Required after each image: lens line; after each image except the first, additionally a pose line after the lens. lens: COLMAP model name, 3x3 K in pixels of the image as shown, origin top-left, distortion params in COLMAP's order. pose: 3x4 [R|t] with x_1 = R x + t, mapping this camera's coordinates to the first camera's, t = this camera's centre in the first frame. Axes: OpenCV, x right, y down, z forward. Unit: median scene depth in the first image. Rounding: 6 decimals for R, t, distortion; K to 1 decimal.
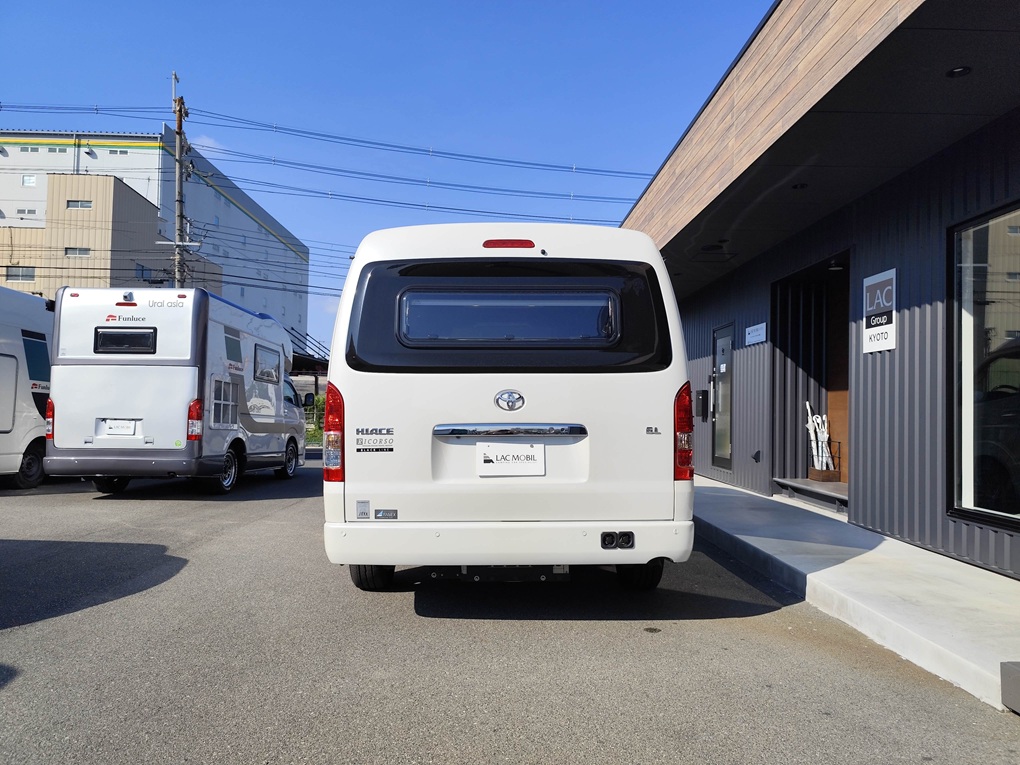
lens RADIAL K [[695.4, 0, 507.6], [0, 695.4, 382.7], [0, 0, 1]] dist [0.035399, -0.003720]
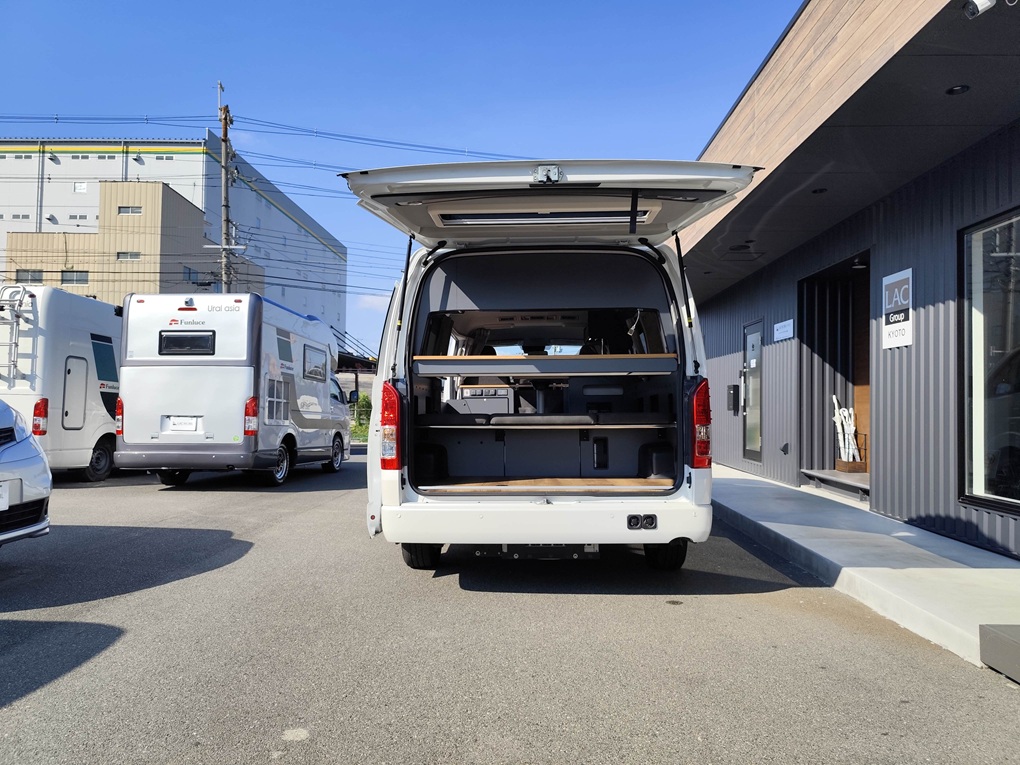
lens RADIAL K [[695.4, 0, 507.6], [0, 695.4, 382.7], [0, 0, 1]] dist [0.035399, -0.003720]
pose [[0.998614, -0.008033, -0.052021, 0.001370], [0.008350, 0.999948, 0.005878, -0.001880], [0.051971, -0.006304, 0.998629, -0.056694]]
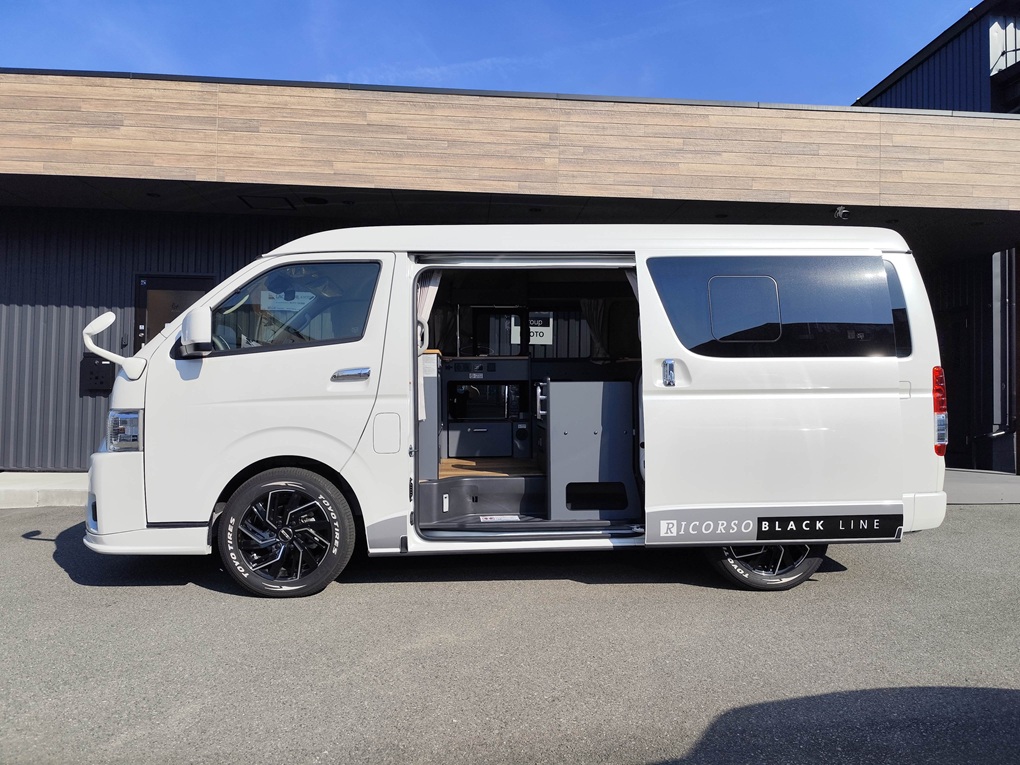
lens RADIAL K [[695.3, 0, 509.7], [0, 695.3, 379.3], [0, 0, 1]] dist [0.055018, -0.064699]
pose [[-0.052855, 0.008266, 0.998568, -0.614545], [-0.054880, 0.998430, -0.011170, 0.030933], [-0.997093, -0.055392, -0.052318, 0.797971]]
